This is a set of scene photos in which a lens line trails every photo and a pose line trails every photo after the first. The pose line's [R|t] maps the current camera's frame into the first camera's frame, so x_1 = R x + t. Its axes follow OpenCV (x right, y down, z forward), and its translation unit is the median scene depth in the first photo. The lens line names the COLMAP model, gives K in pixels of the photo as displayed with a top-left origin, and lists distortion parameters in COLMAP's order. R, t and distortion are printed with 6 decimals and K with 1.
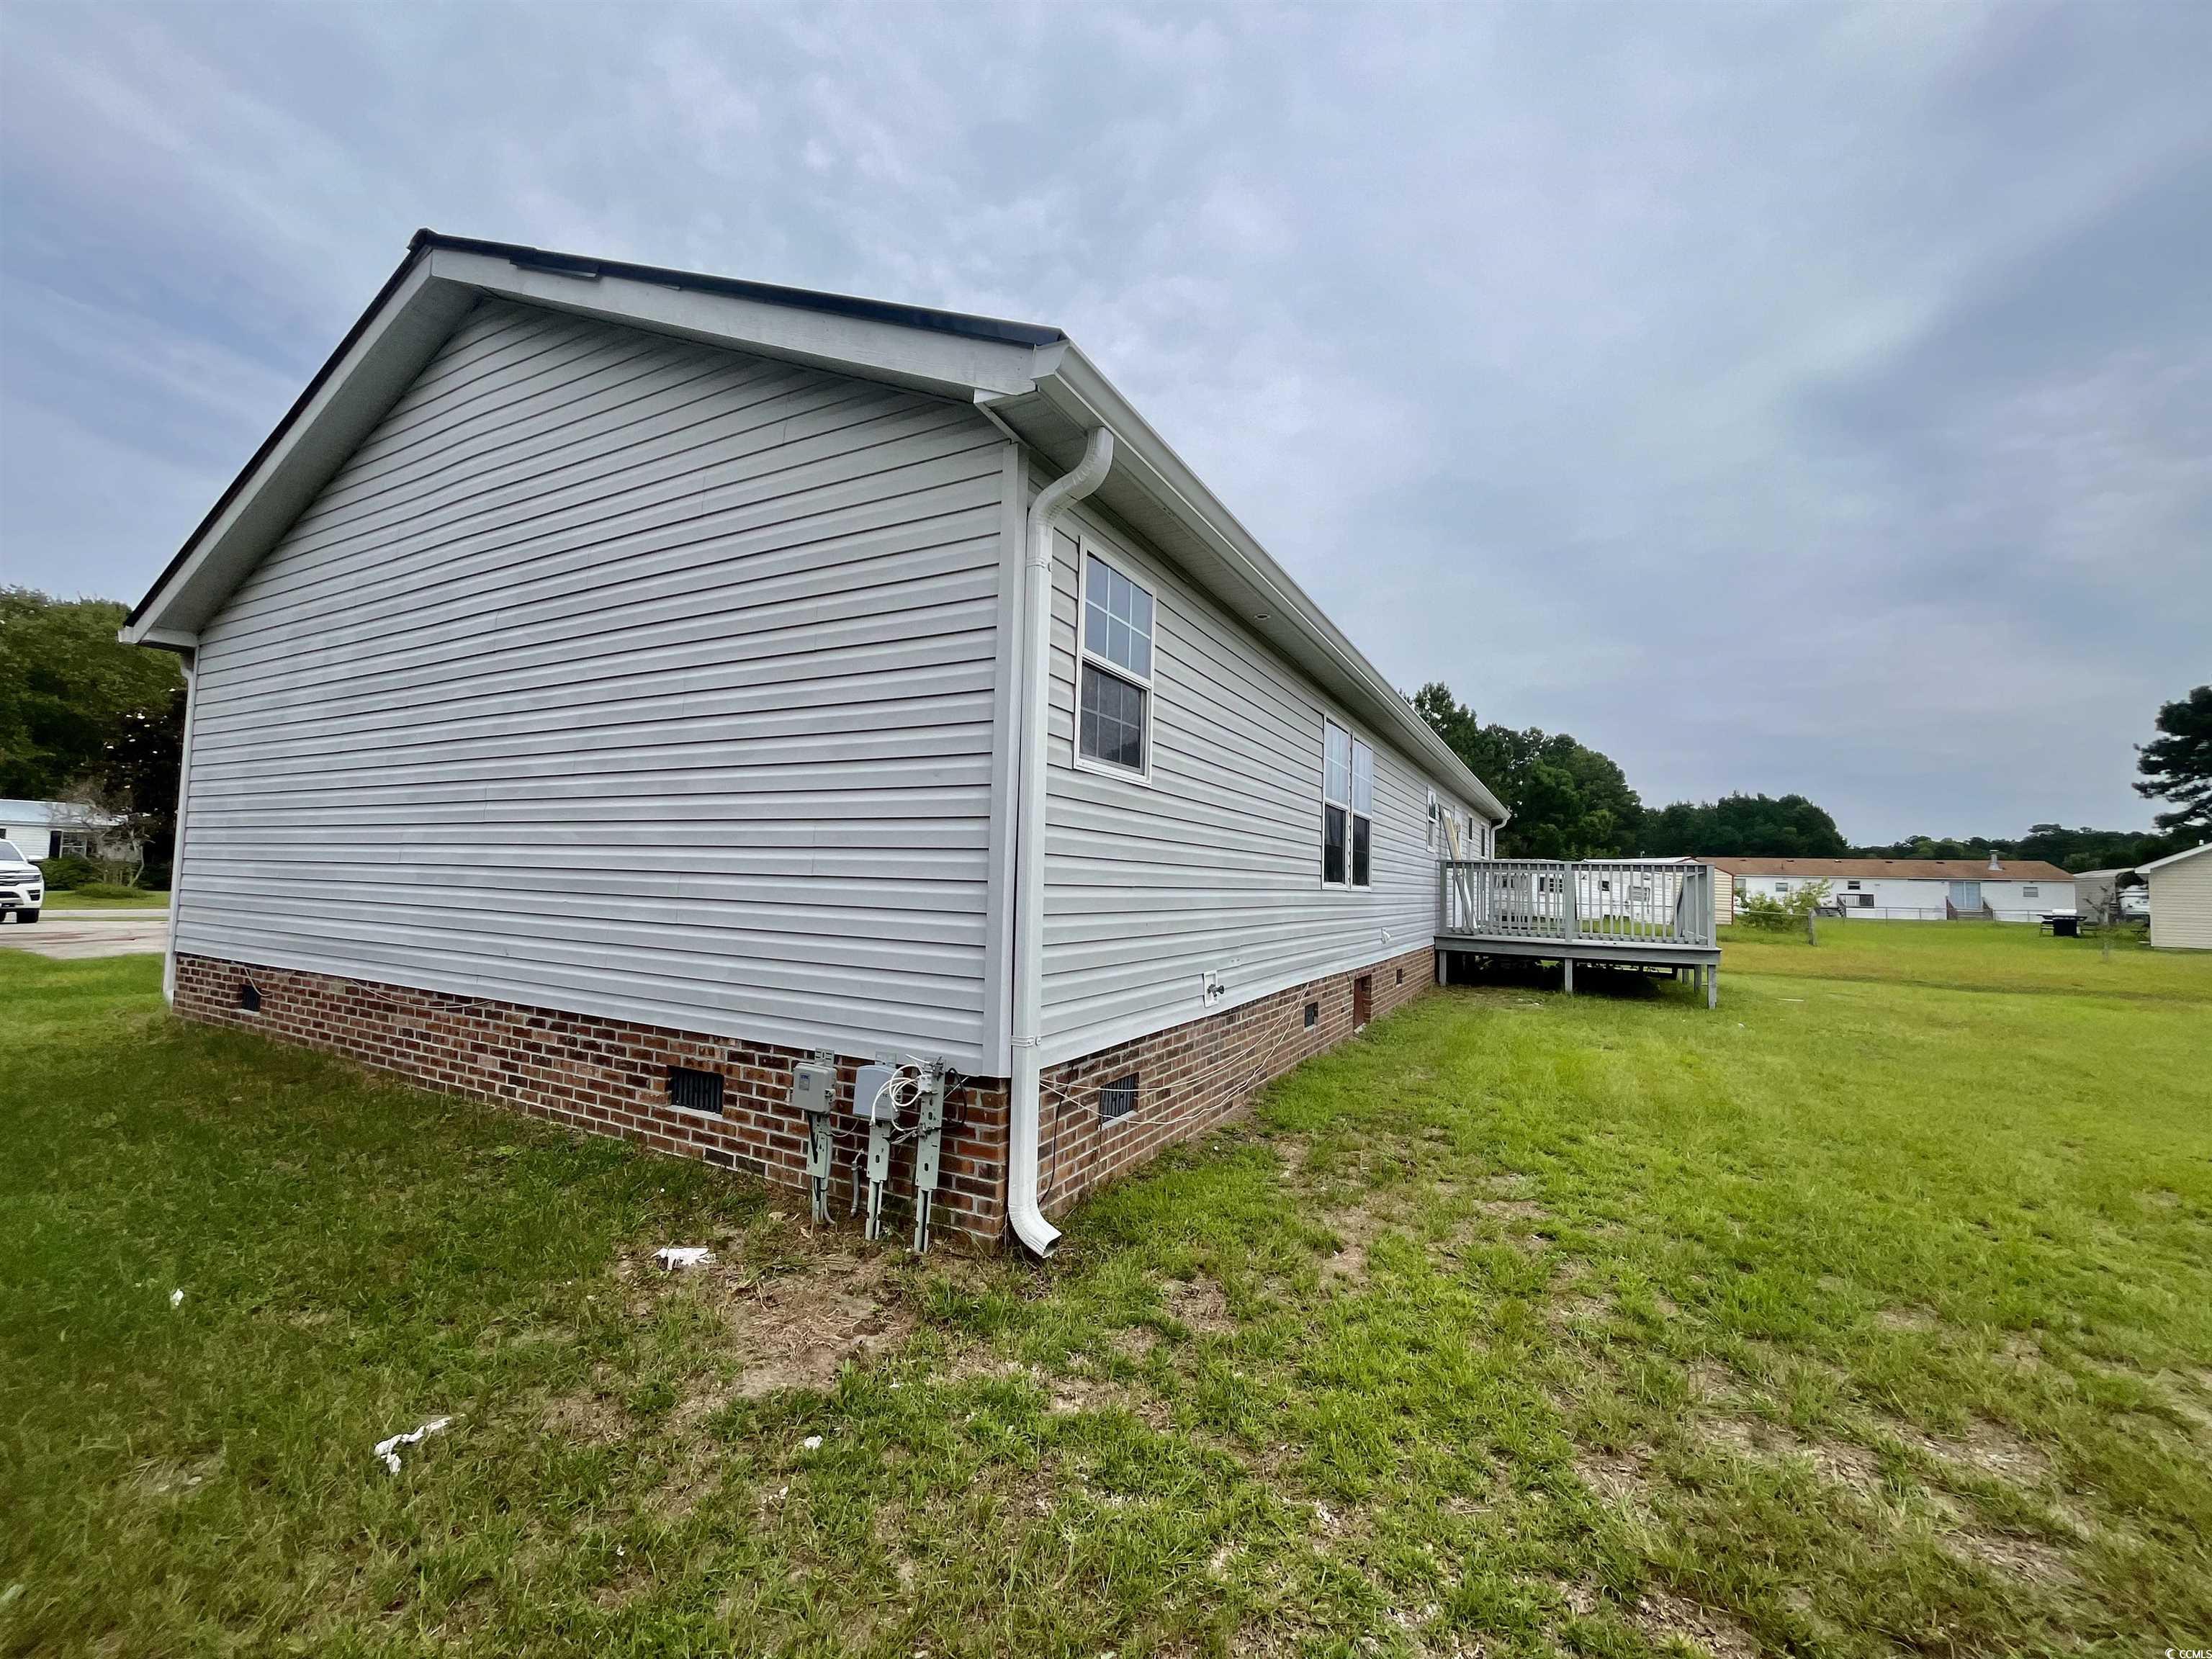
lens RADIAL K [[892.4, 0, 1095.4], [0, 892.4, 829.5], [0, 0, 1]] dist [-0.000964, -0.000522]
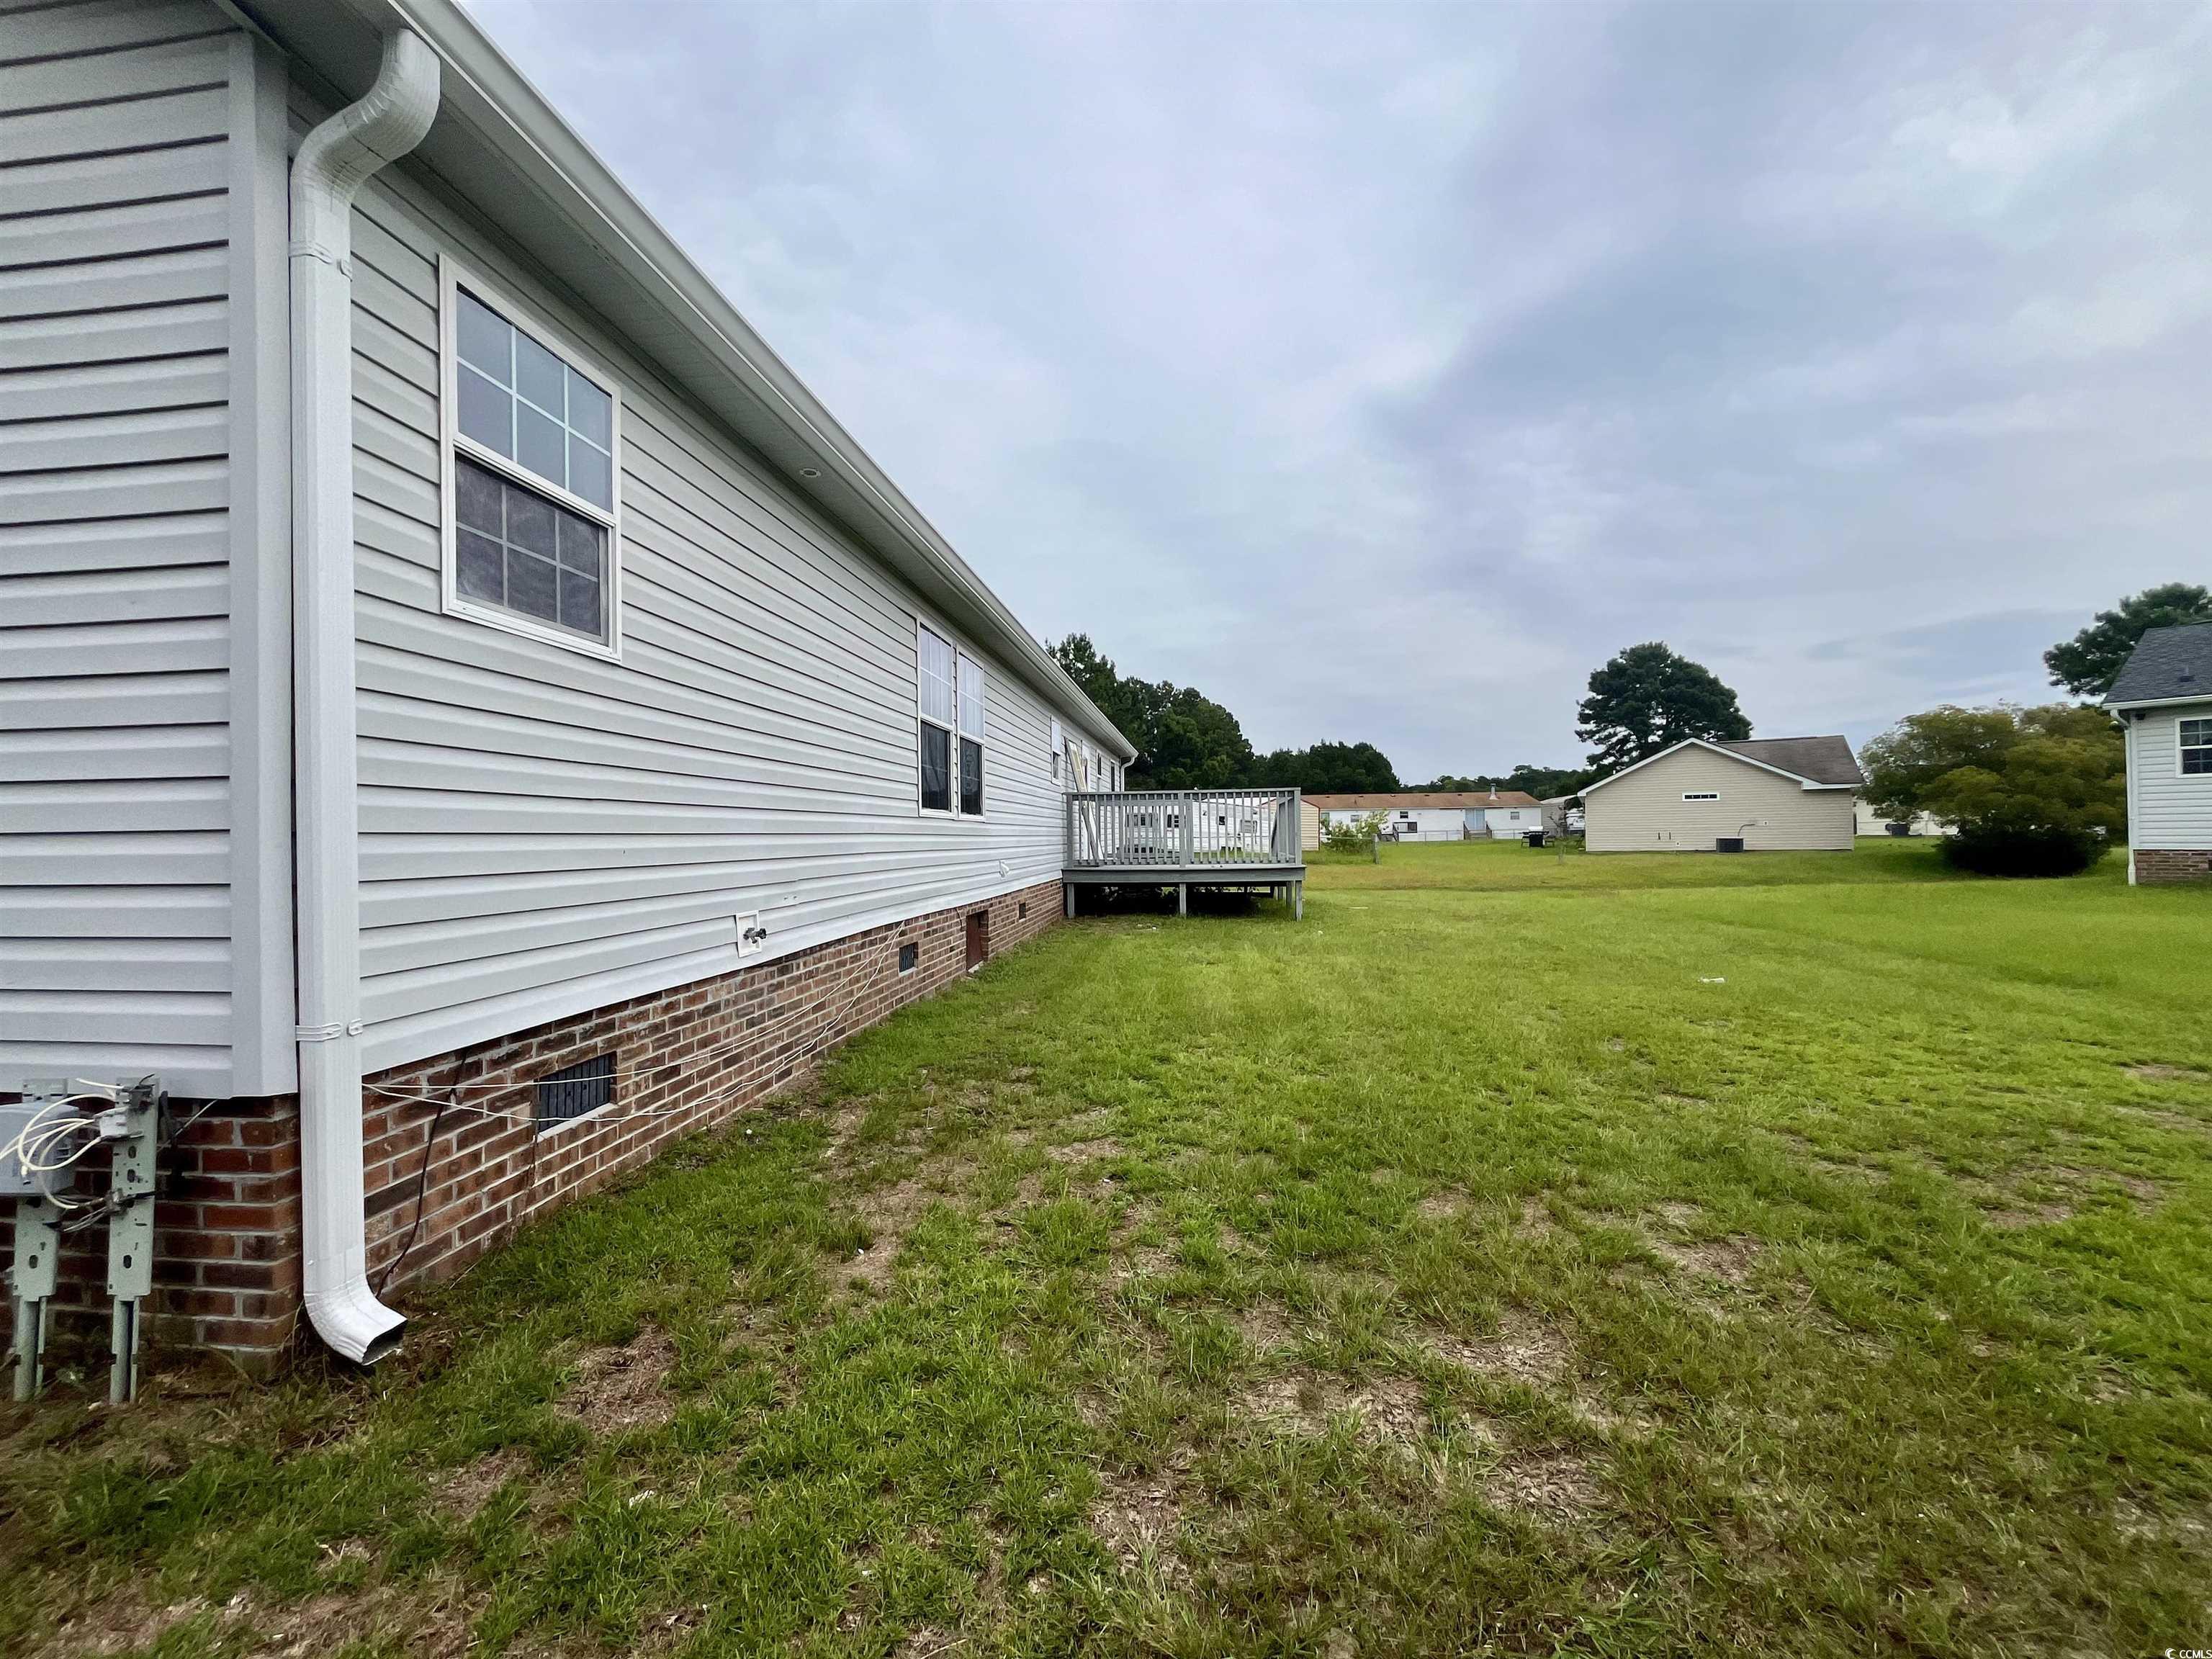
lens RADIAL K [[892.4, 0, 1090.7], [0, 892.4, 832.8], [0, 0, 1]] dist [-0.000964, -0.000522]
pose [[0.932958, -0.040724, 0.357675, 0.165018], [0.020491, 0.997977, 0.060178, 0.058613], [-0.359402, -0.048814, 0.931905, 0.190014]]
